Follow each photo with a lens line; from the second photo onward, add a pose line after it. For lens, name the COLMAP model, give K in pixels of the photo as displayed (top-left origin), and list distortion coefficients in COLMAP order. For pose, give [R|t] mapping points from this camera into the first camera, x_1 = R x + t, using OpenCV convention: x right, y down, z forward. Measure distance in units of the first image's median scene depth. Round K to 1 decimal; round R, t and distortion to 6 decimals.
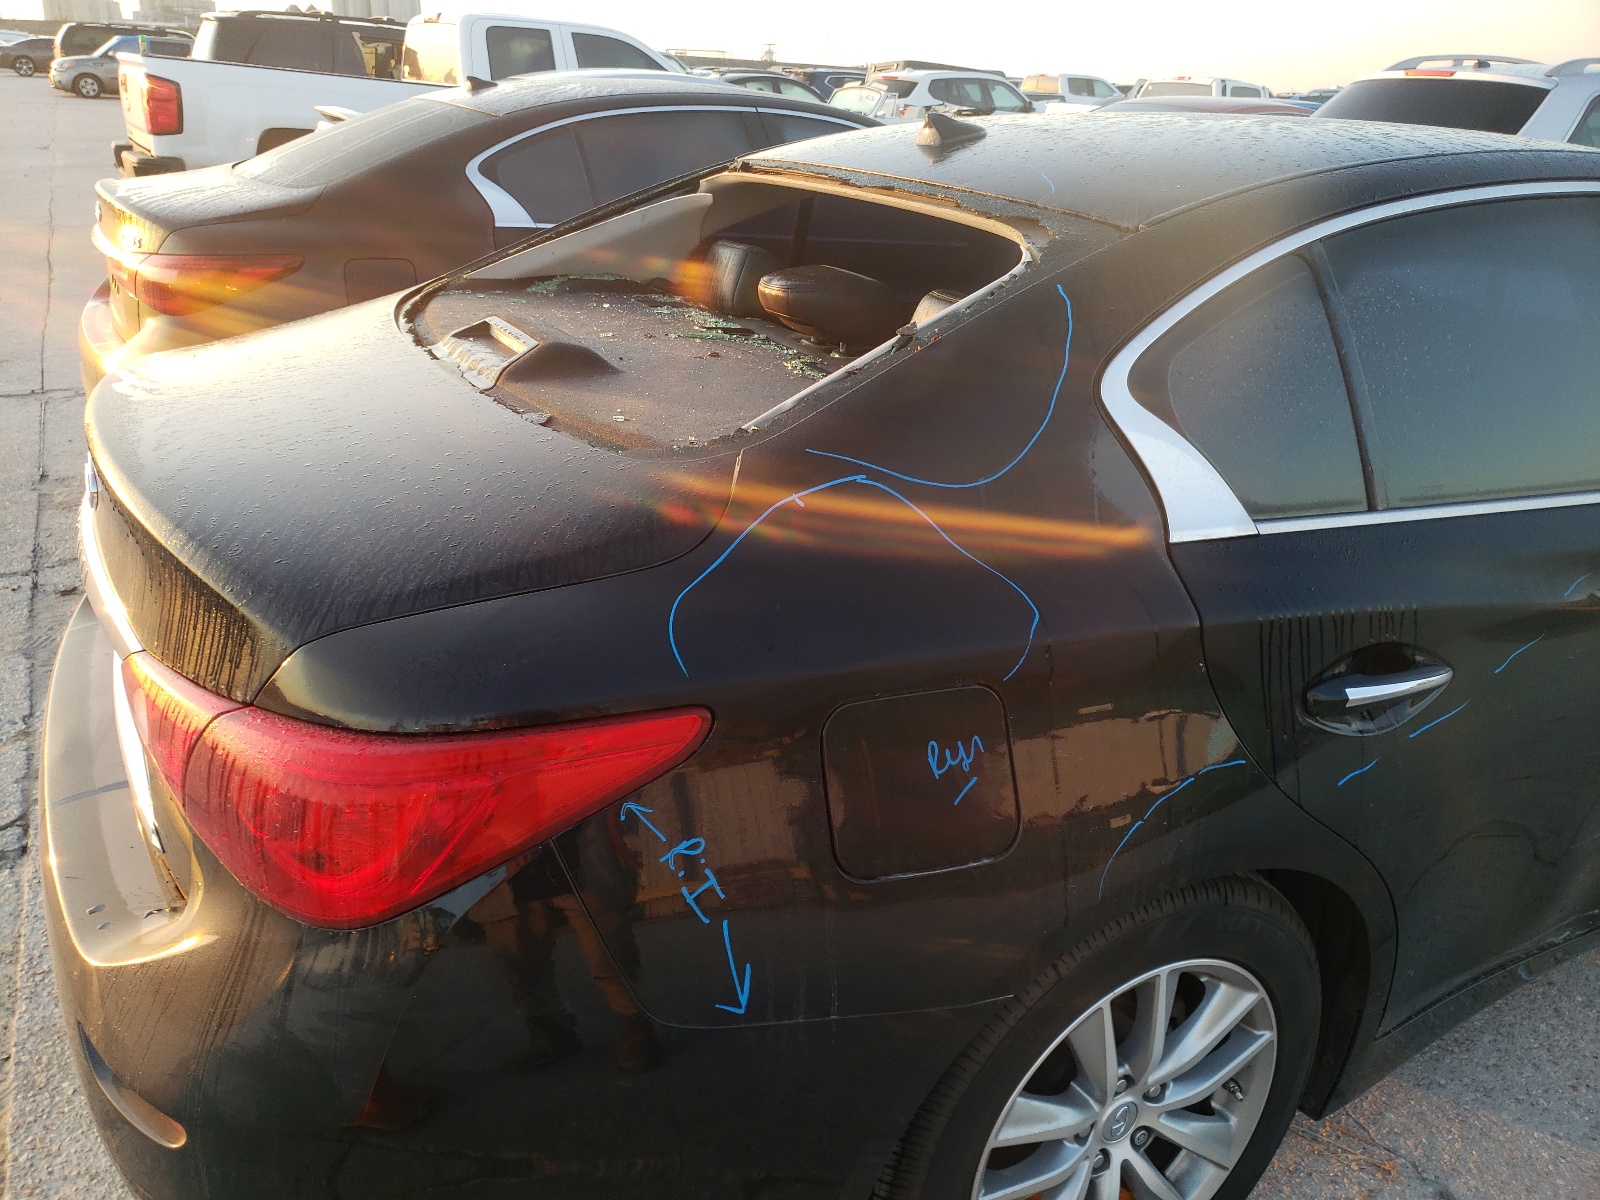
lens RADIAL K [[1237.4, 0, 801.1], [0, 1237.4, 588.6], [0, 0, 1]] dist [0.010479, 0.003648]
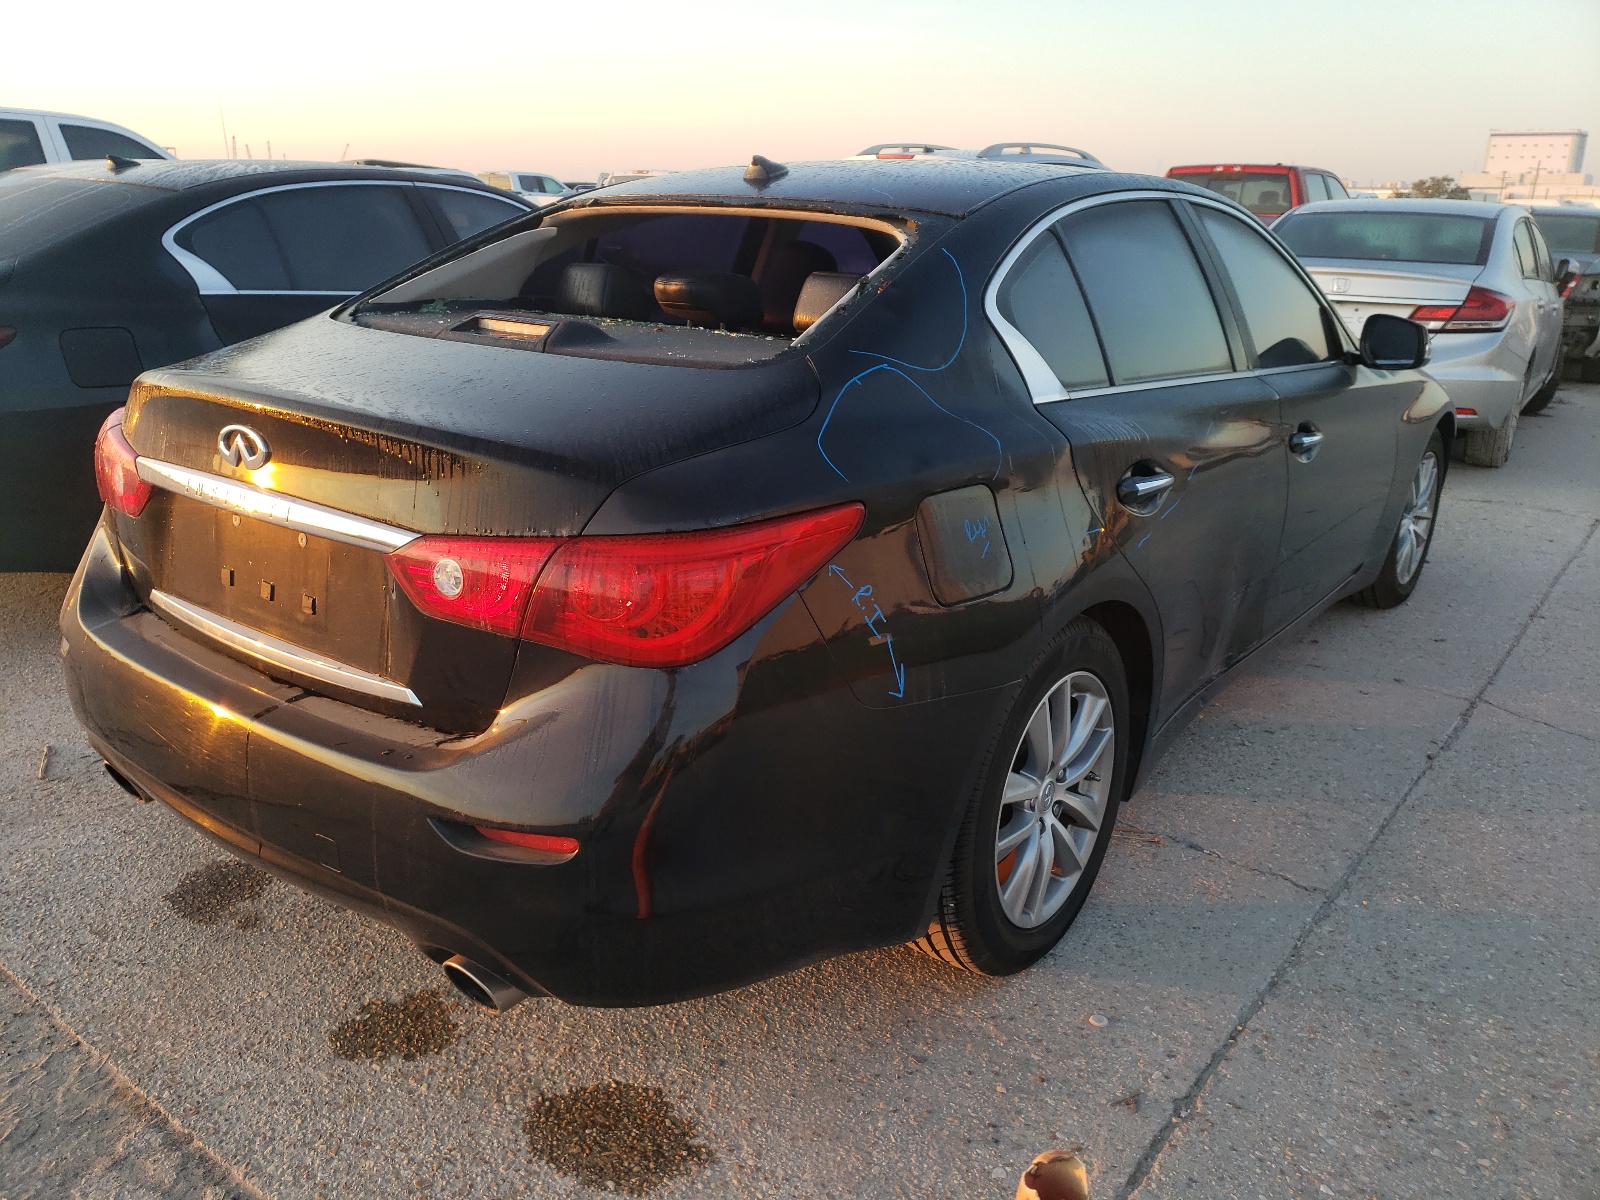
lens RADIAL K [[1237.4, 0, 787.6], [0, 1237.4, 604.8], [0, 0, 1]] dist [0.010479, 0.003648]
pose [[0.912256, -0.146923, 0.382365, -0.568456], [0.169669, 0.985151, -0.026258, 0.182936], [-0.372829, 0.088830, 0.923638, -0.293551]]
